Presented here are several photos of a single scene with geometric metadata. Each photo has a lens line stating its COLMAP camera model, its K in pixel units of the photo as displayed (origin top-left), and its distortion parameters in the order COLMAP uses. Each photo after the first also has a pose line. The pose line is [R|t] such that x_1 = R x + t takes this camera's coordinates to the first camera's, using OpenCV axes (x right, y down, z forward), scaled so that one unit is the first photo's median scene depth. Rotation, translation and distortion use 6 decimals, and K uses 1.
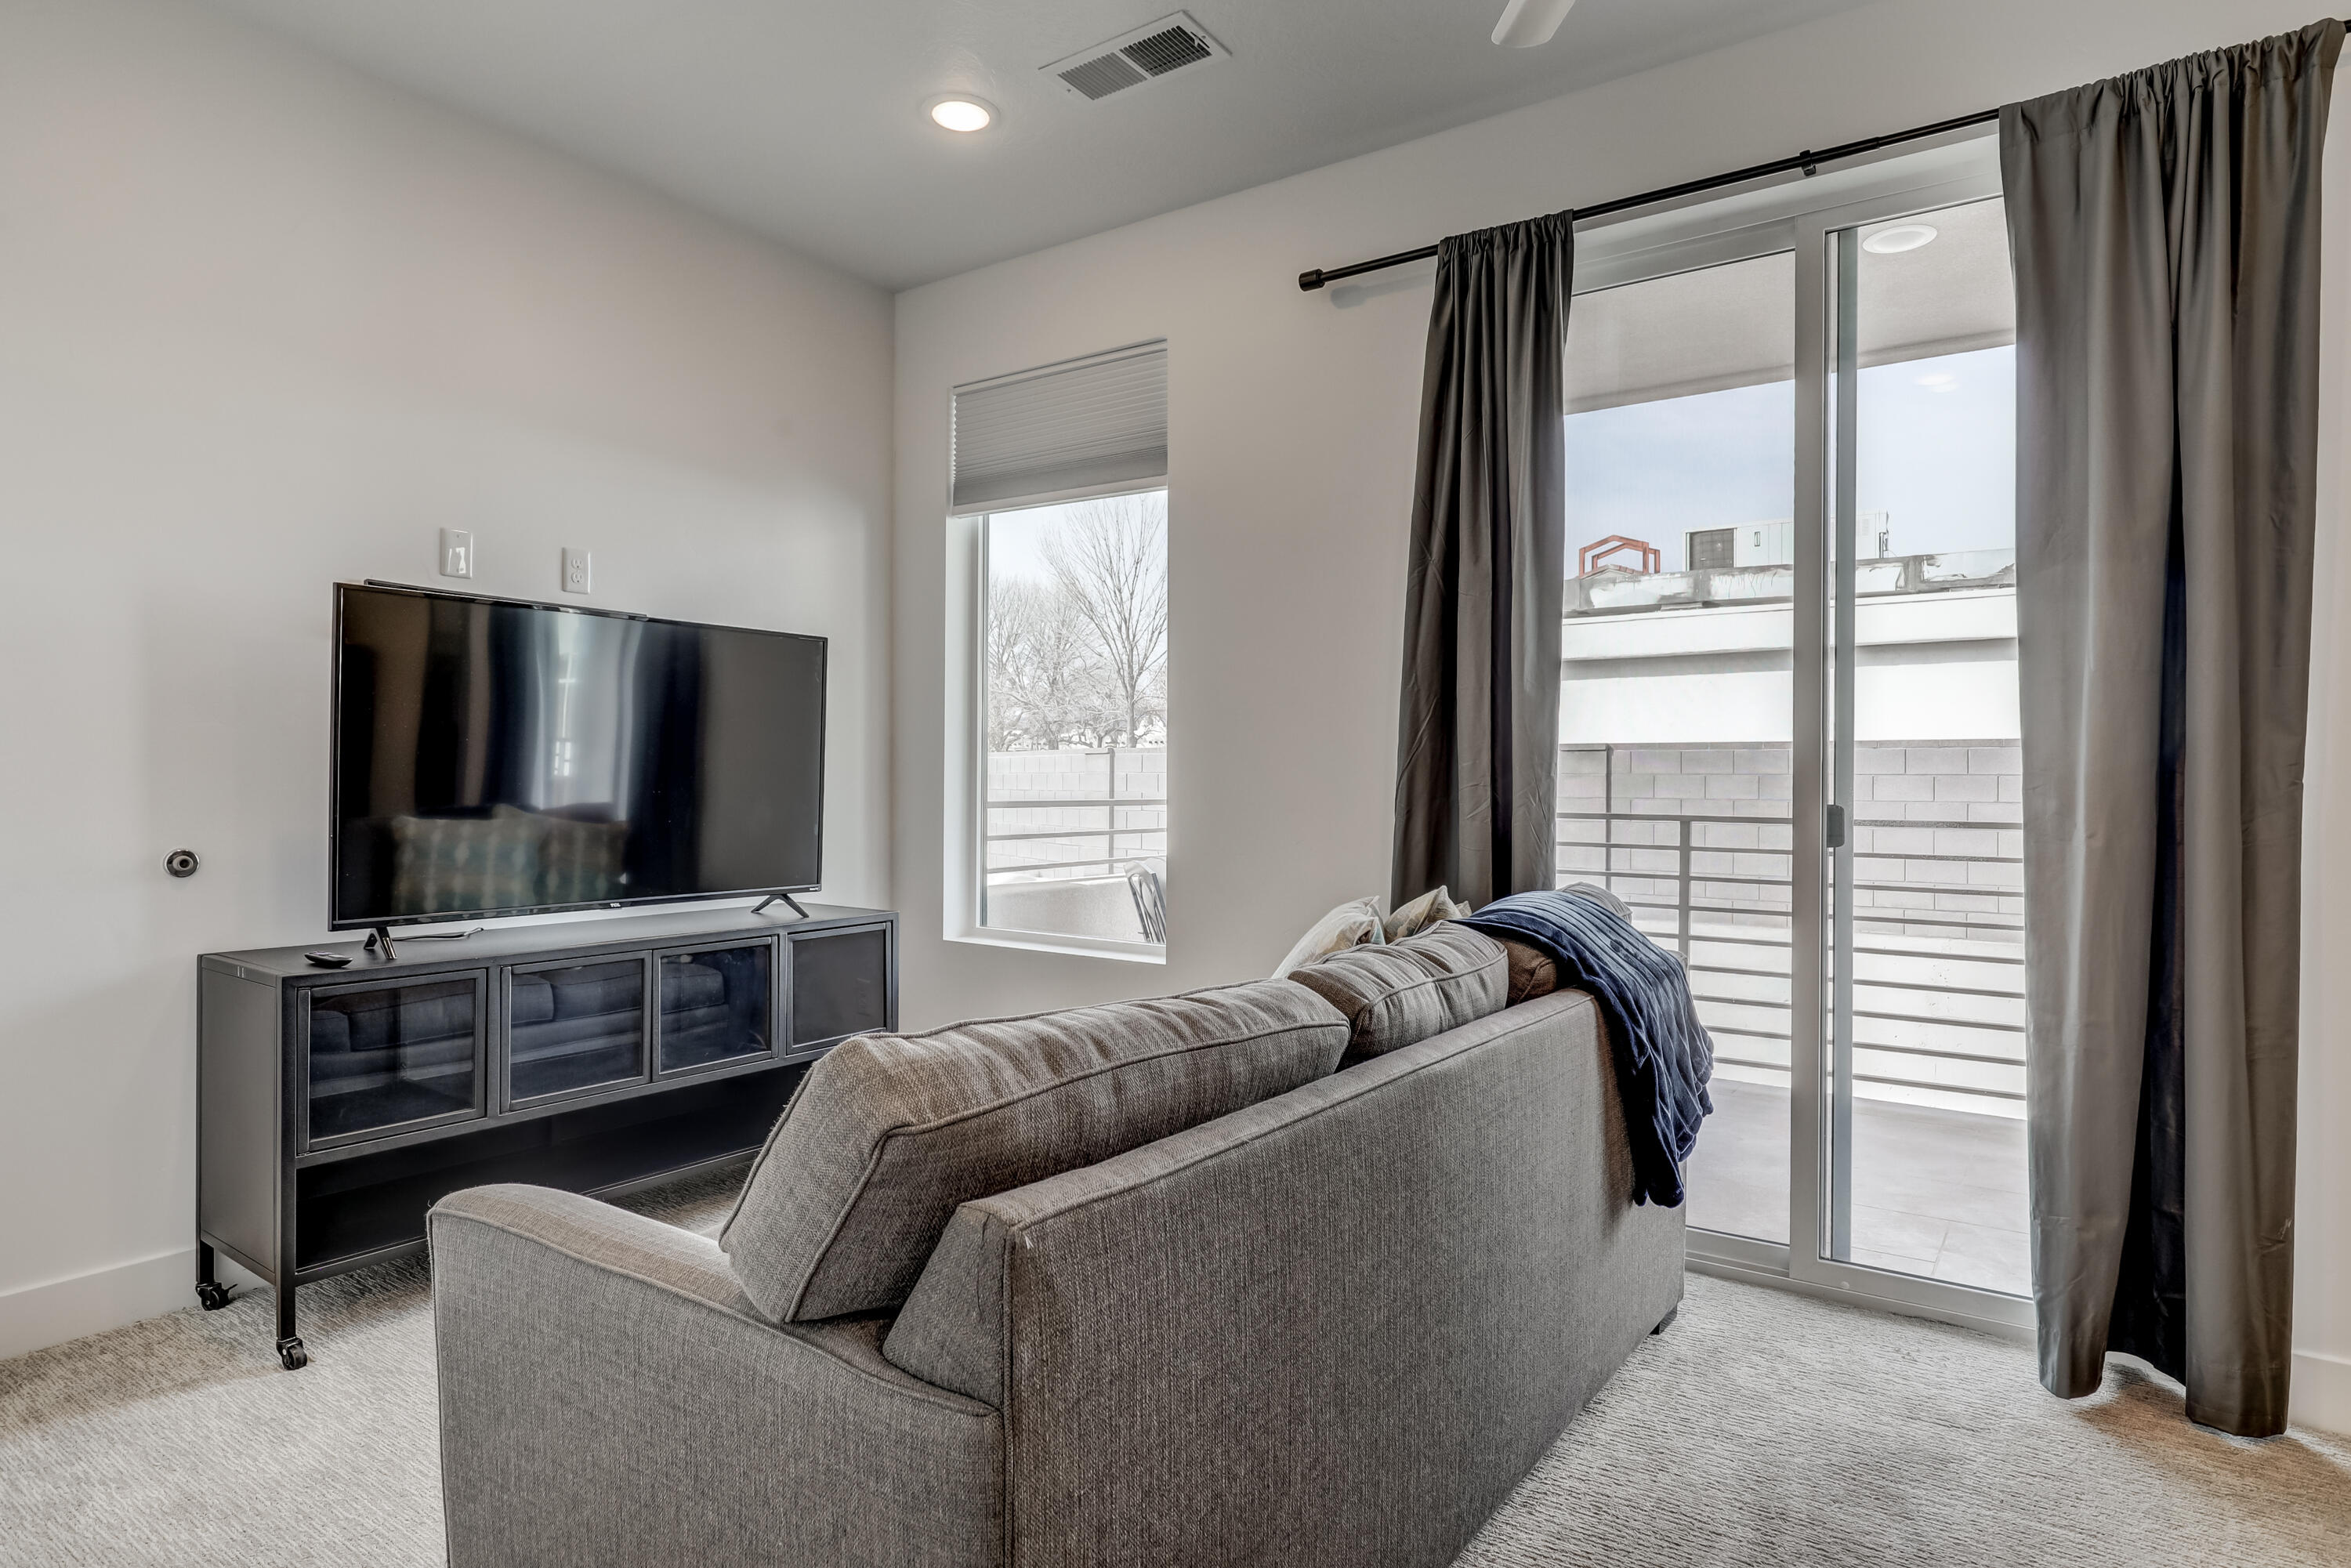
lens RADIAL K [[1301.4, 0, 1175.5], [0, 1301.4, 784.0], [0, 0, 1]] dist [-0.005071, -0.000729]
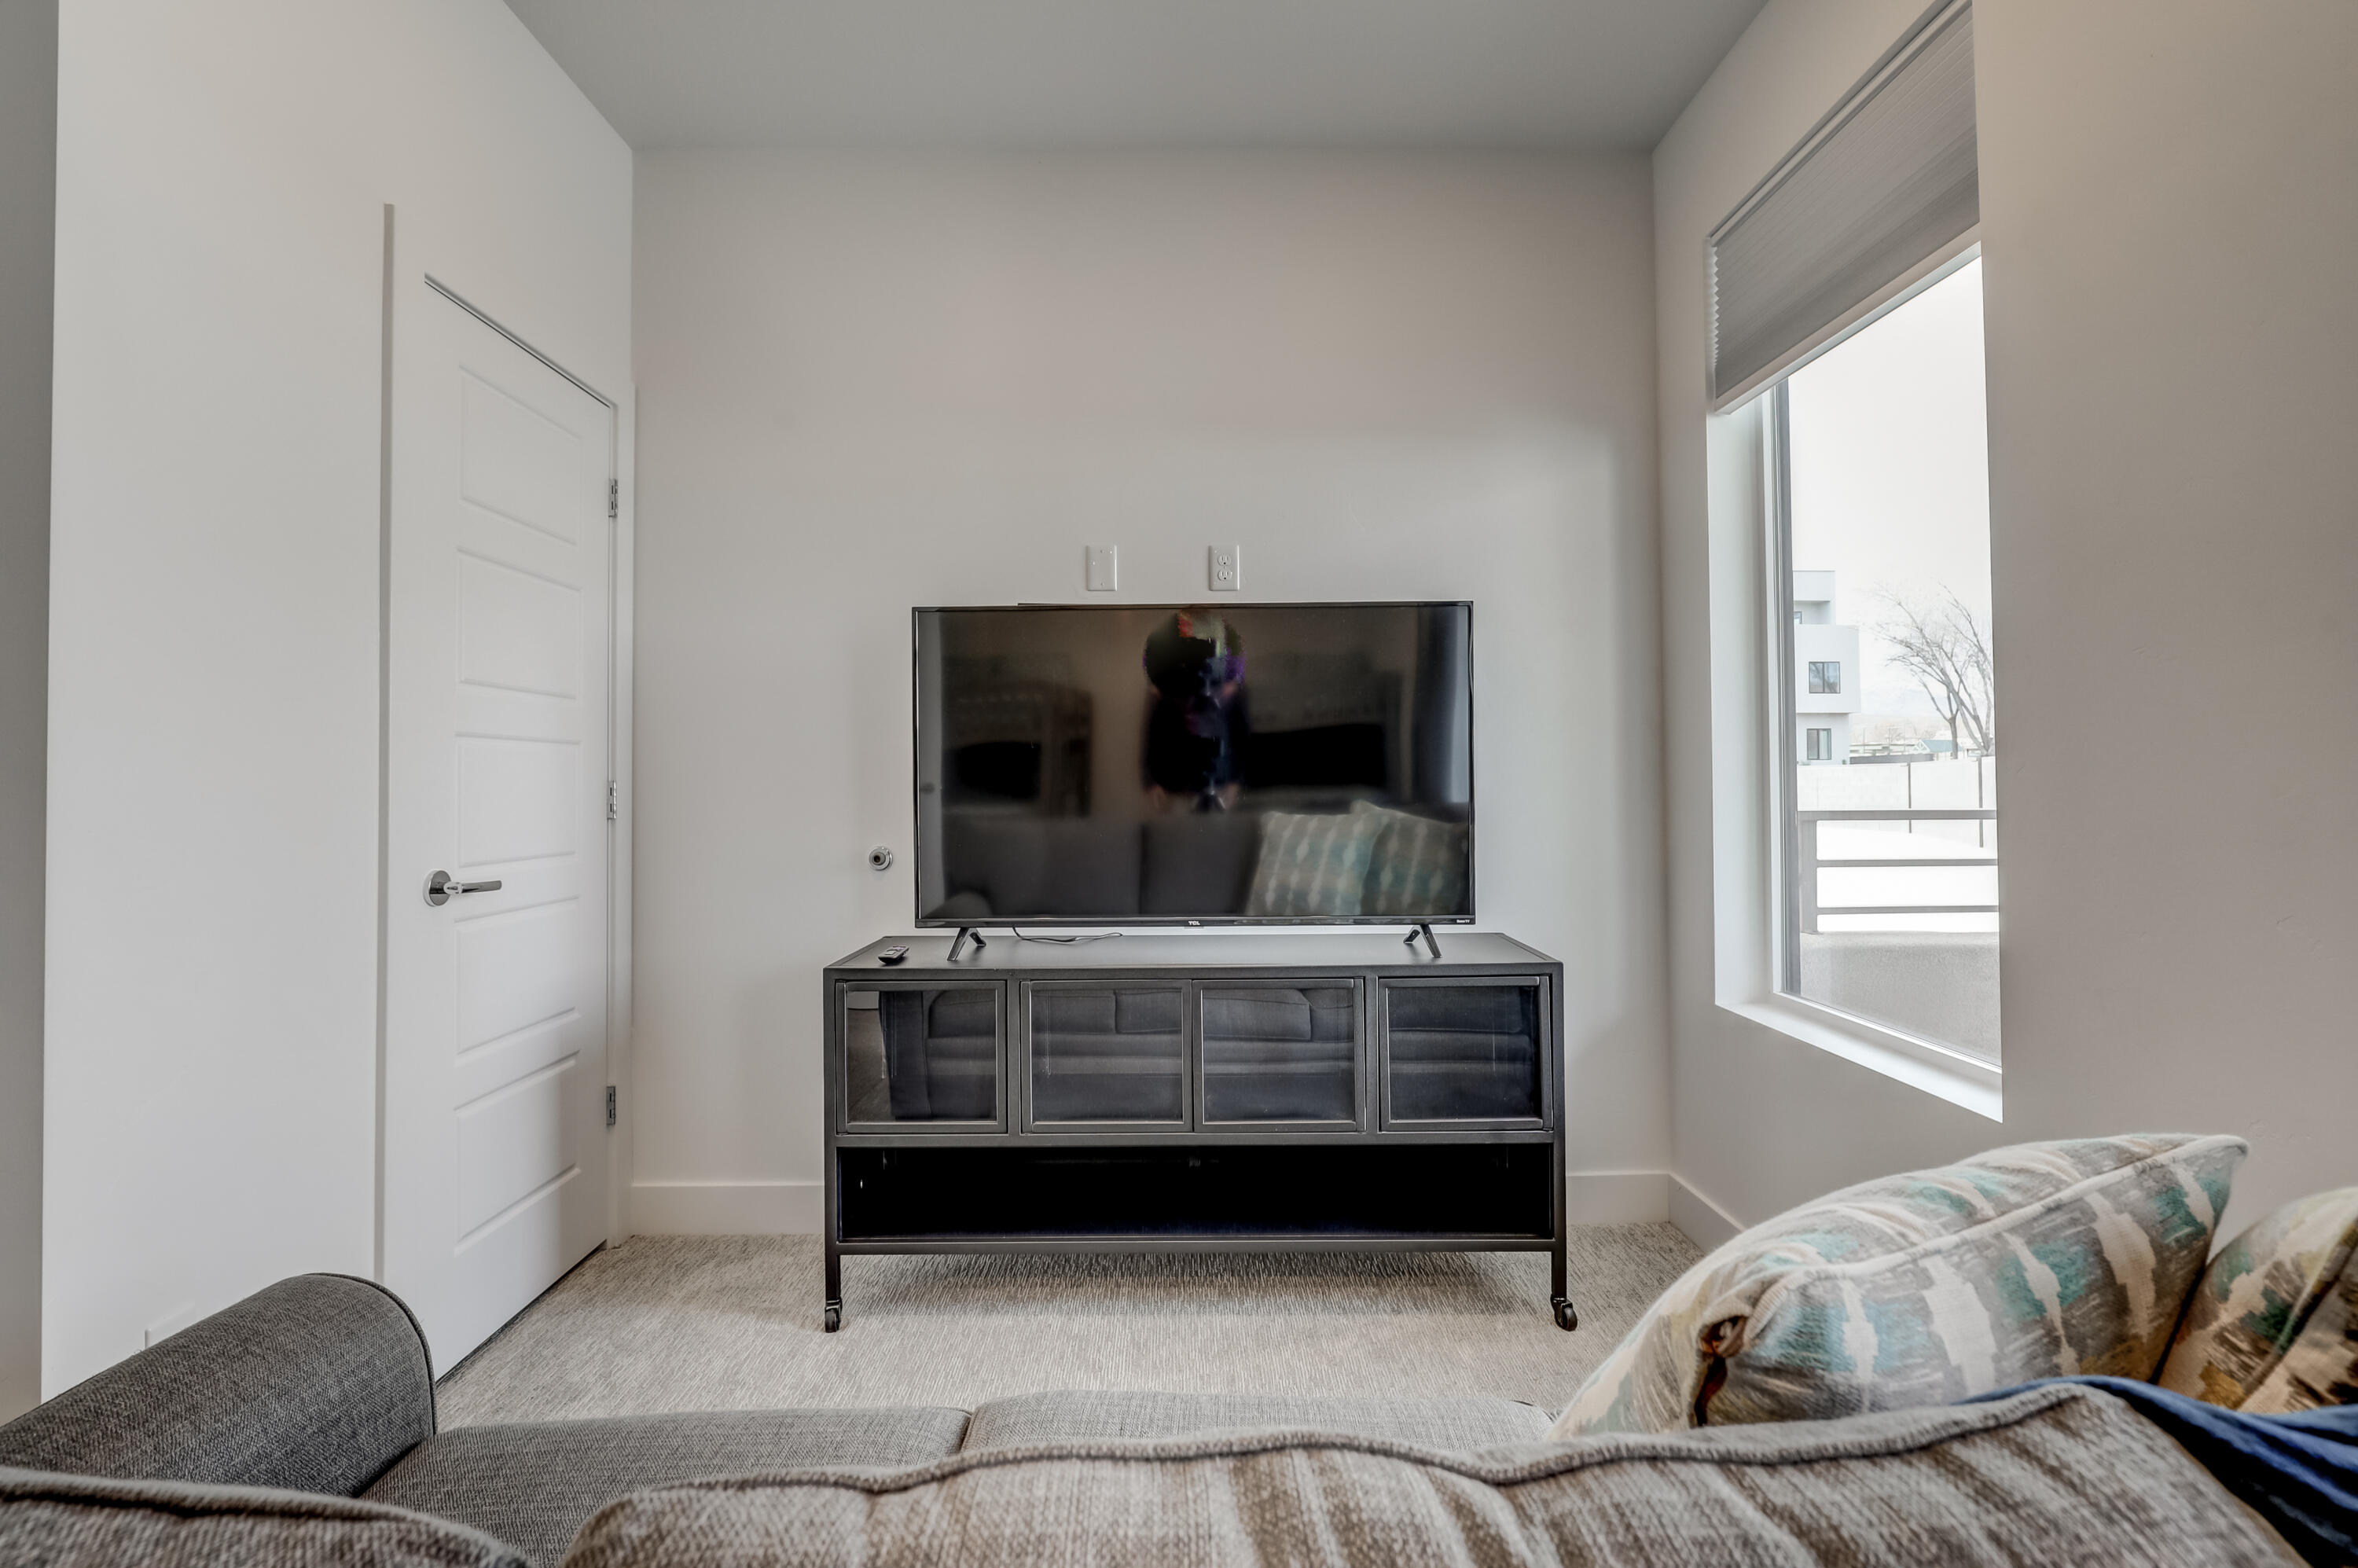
lens RADIAL K [[1161.3, 0, 1179.0], [0, 1161.3, 784.0], [0, 0, 1]] dist [-0.033808, -0.000150]
pose [[0.580526, -0.021819, -0.813949, 0.240326], [0.009539, 0.999755, -0.019997, 0.012151], [0.814186, 0.003844, 0.580592, 0.566344]]
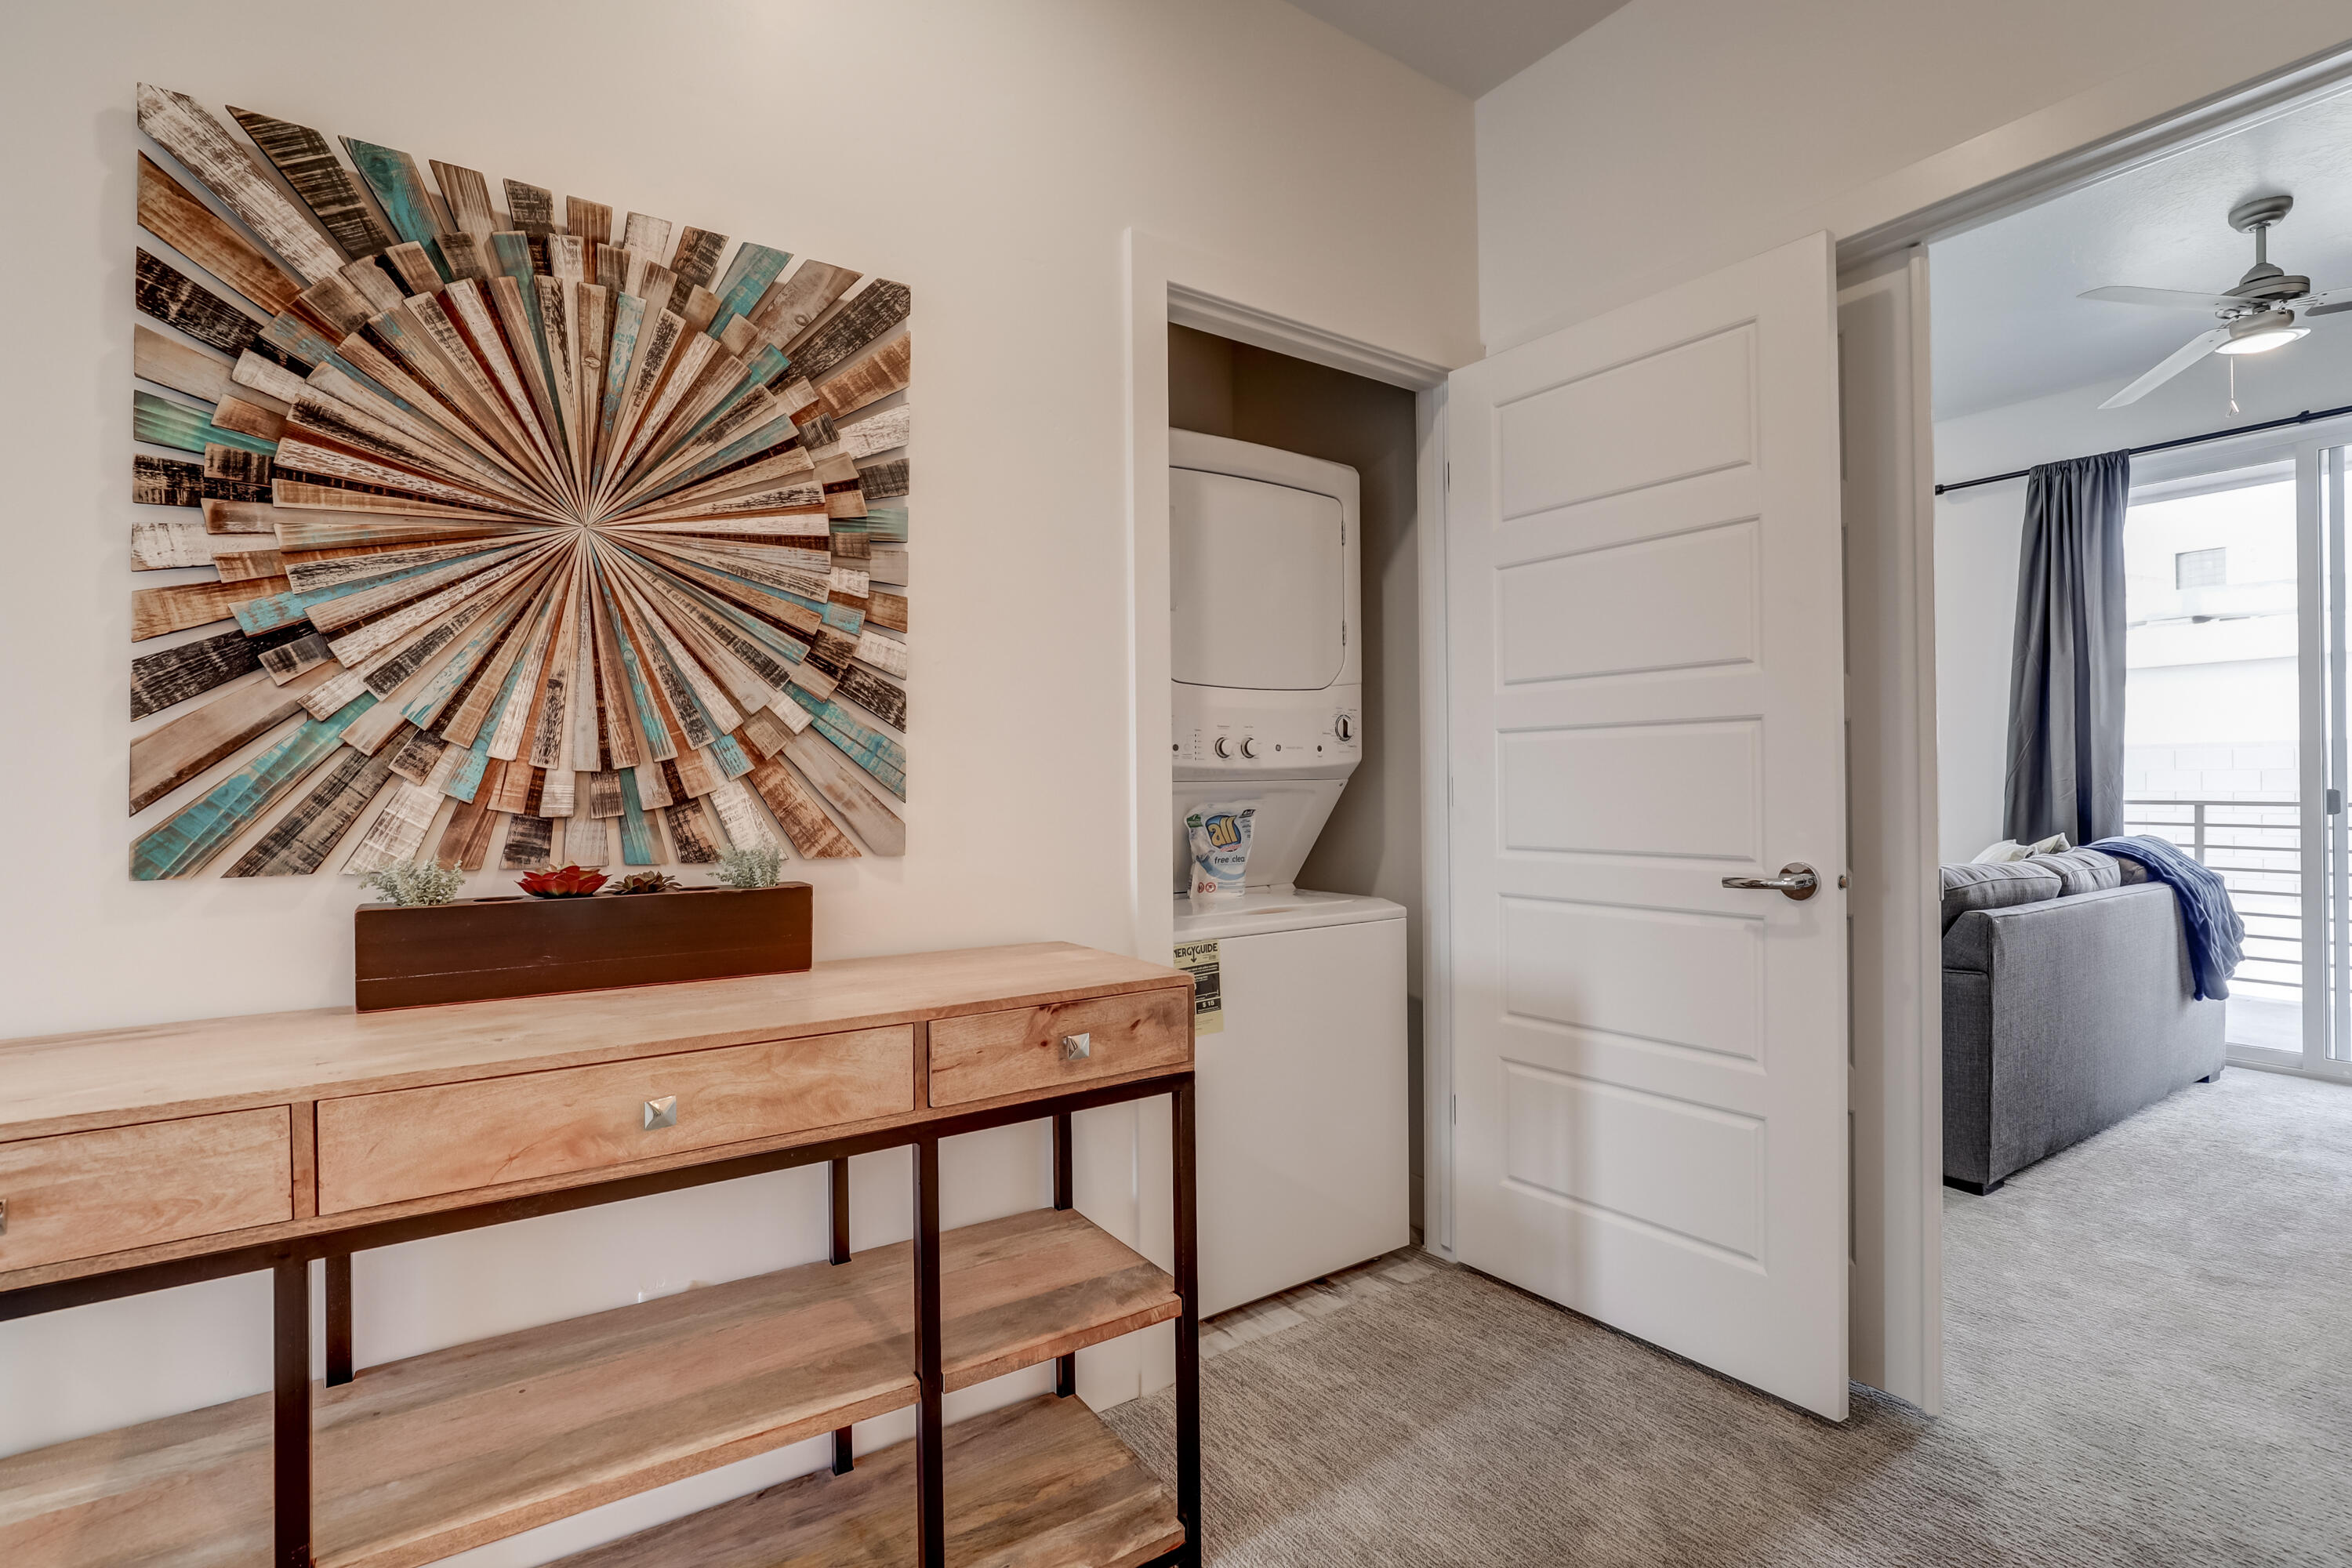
lens RADIAL K [[1075.6, 0, 1178.9], [0, 1075.6, 779.7], [0, 0, 1]] dist [-0.020576, 0.006625]
pose [[0.932218, -0.011524, -0.361713, -0.355027], [0.009292, 0.999926, -0.007909, 0.000708], [0.361777, 0.004012, 0.932256, -0.748656]]
